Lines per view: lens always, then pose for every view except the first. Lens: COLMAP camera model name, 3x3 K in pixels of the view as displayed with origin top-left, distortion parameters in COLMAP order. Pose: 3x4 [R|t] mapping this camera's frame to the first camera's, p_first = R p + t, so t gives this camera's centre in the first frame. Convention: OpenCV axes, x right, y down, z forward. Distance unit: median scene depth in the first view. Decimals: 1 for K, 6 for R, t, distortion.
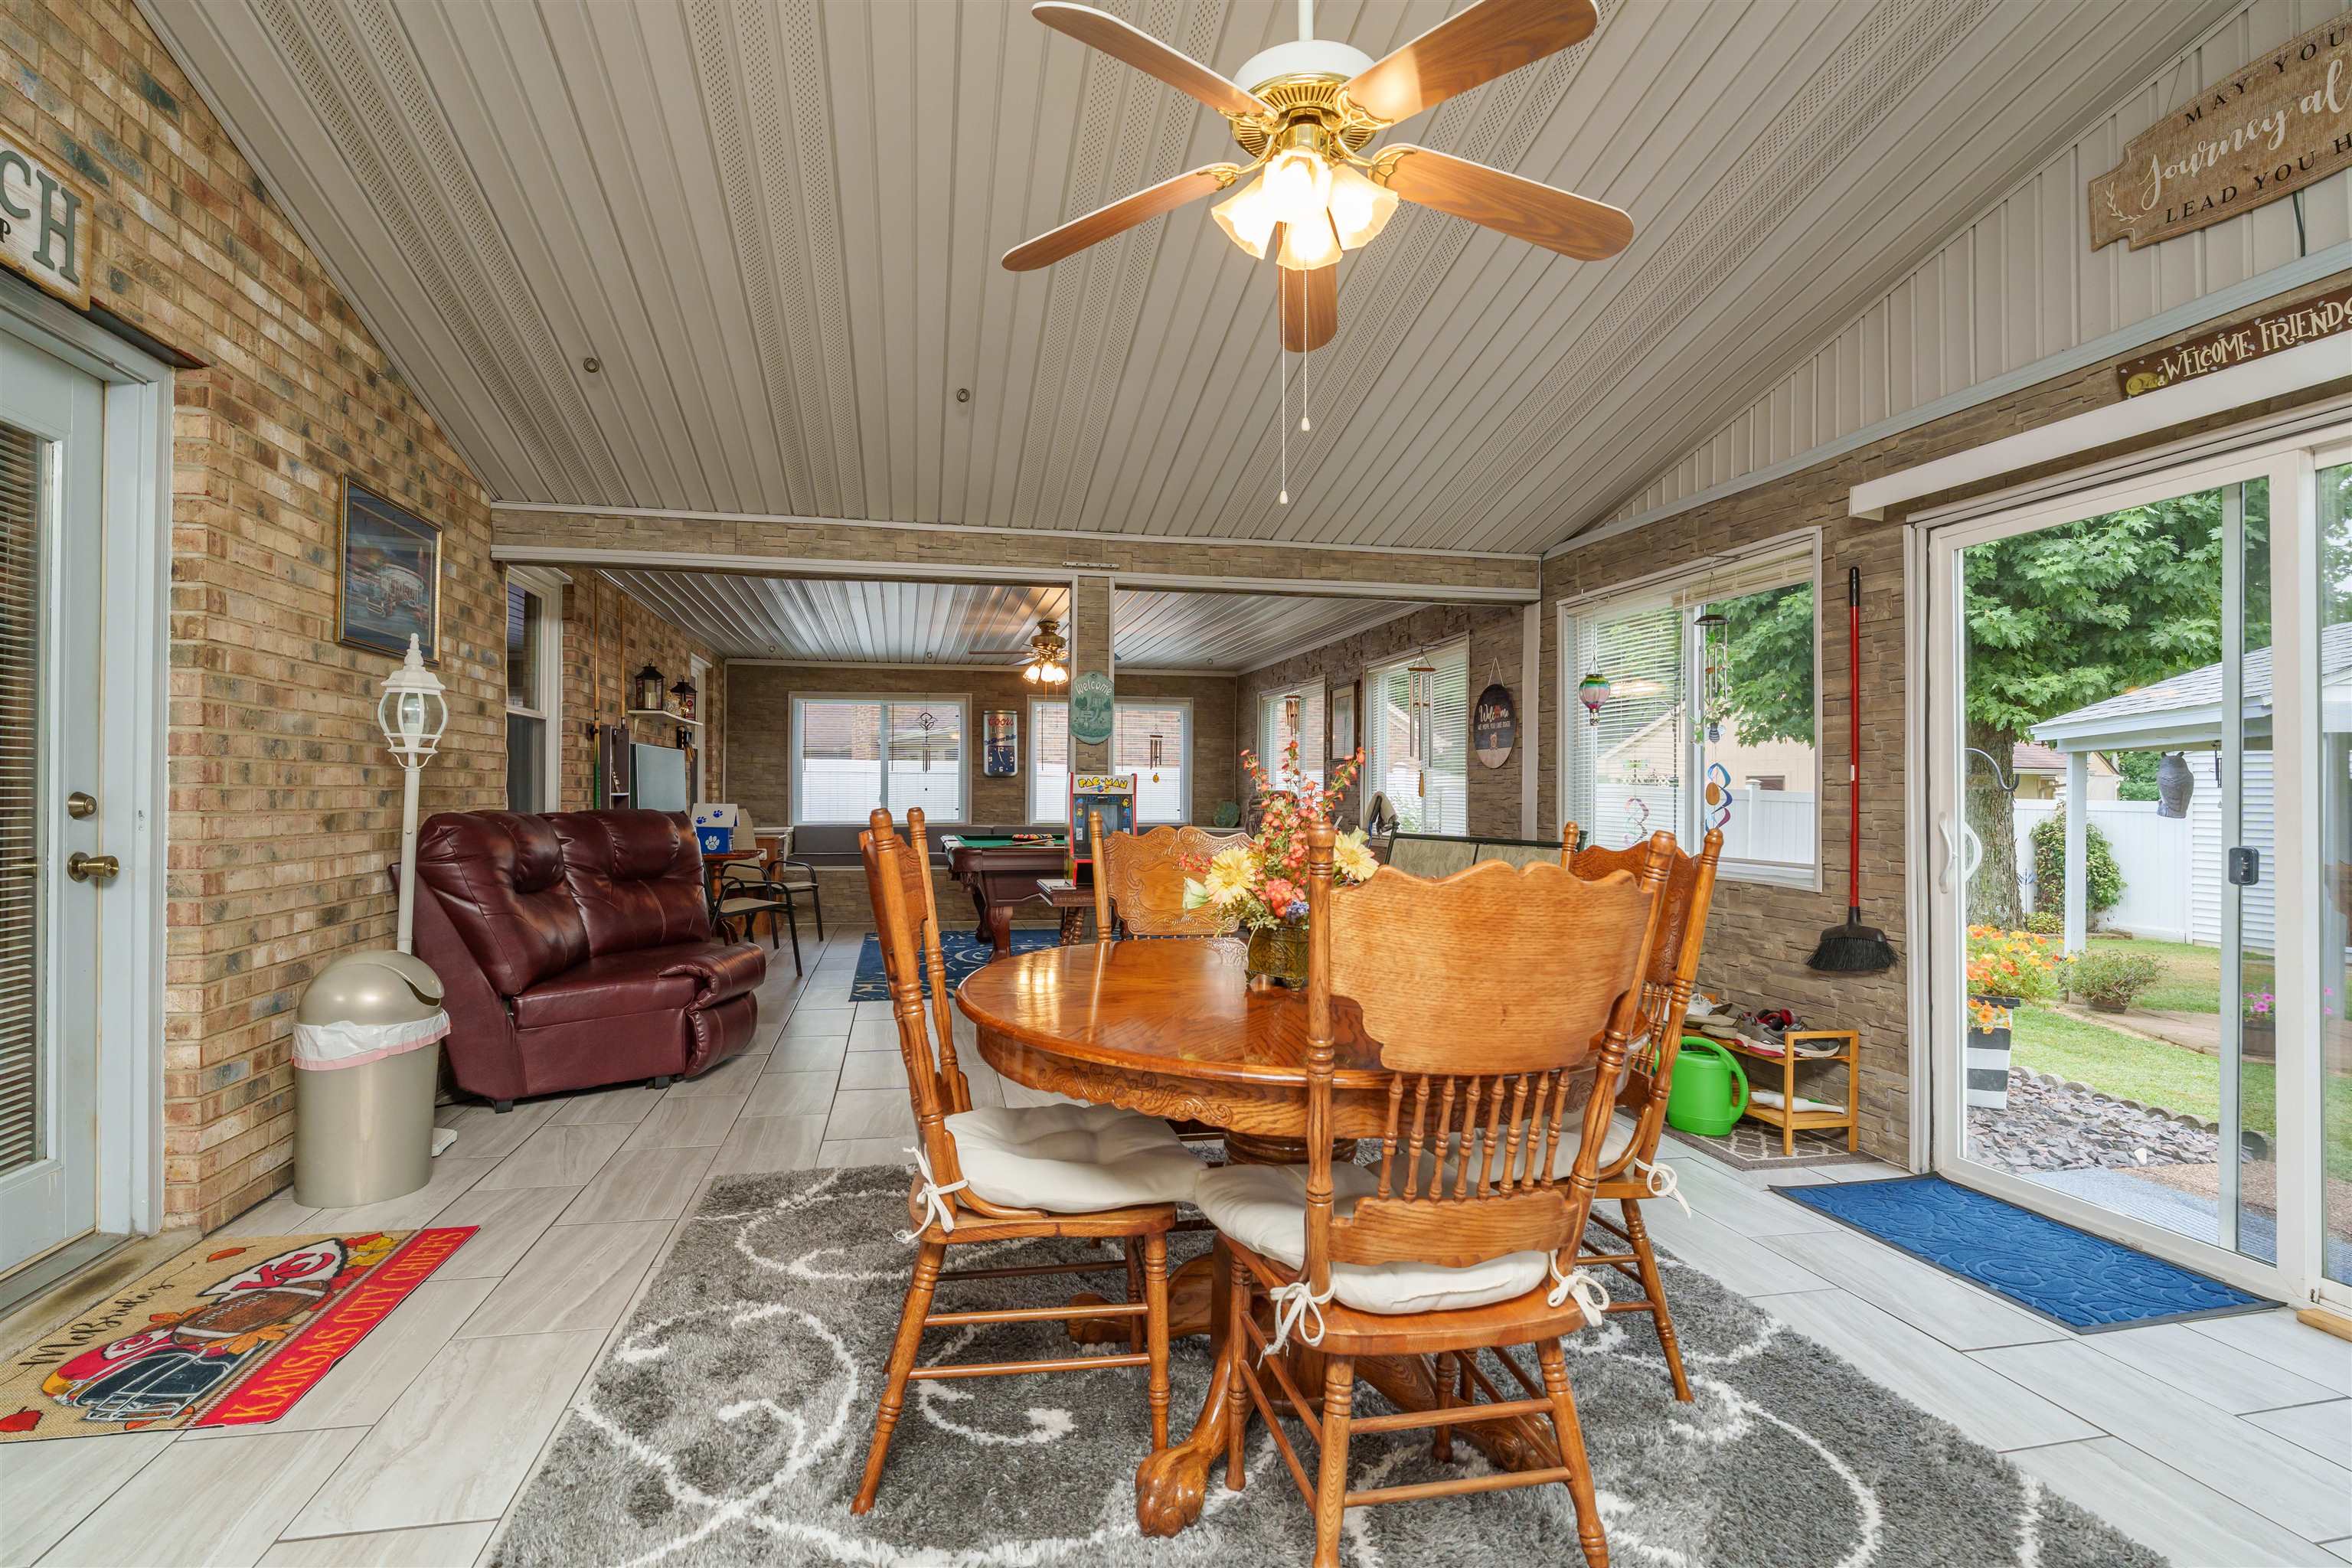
lens RADIAL K [[1130.6, 0, 1158.7], [0, 1130.6, 782.6], [0, 0, 1]] dist [0.001933, 0.000580]
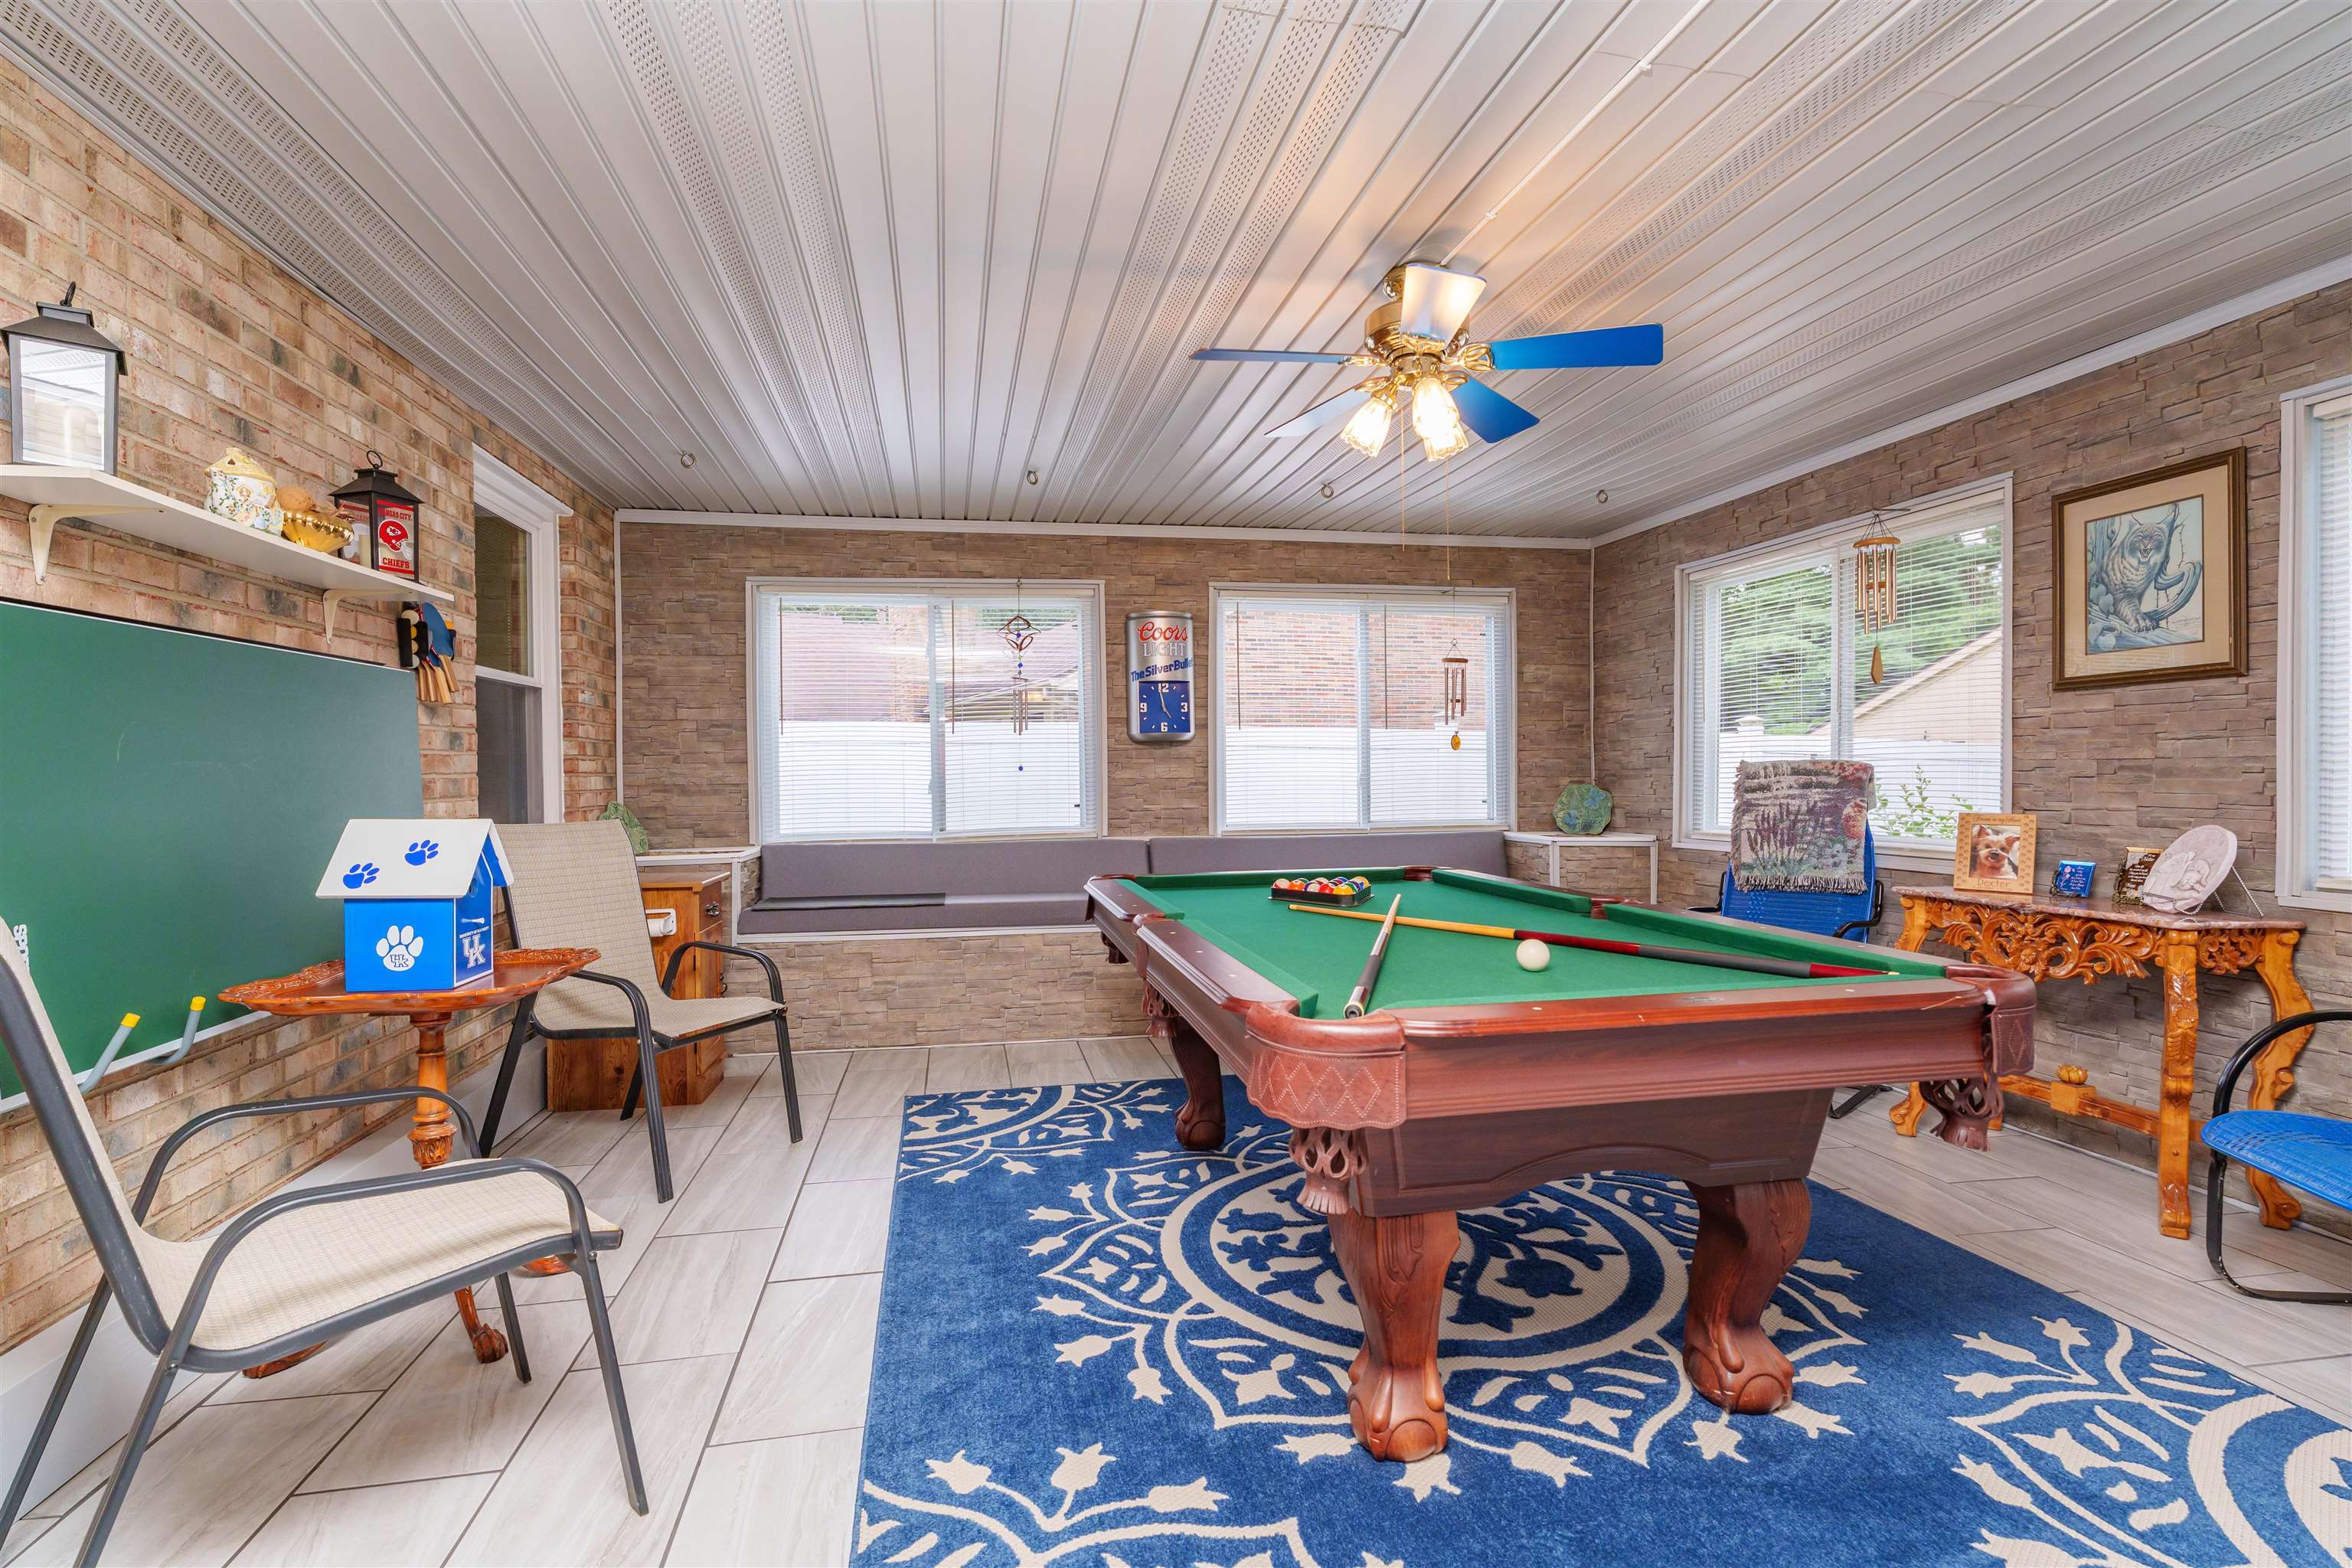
lens RADIAL K [[1130.6, 0, 1158.7], [0, 1130.6, 782.6], [0, 0, 1]] dist [0.001933, 0.000580]
pose [[0.998990, -0.009888, -0.043828, -0.086090], [0.010918, 0.999668, 0.023331, 0.001113], [0.043583, -0.023786, 0.998767, 0.350439]]
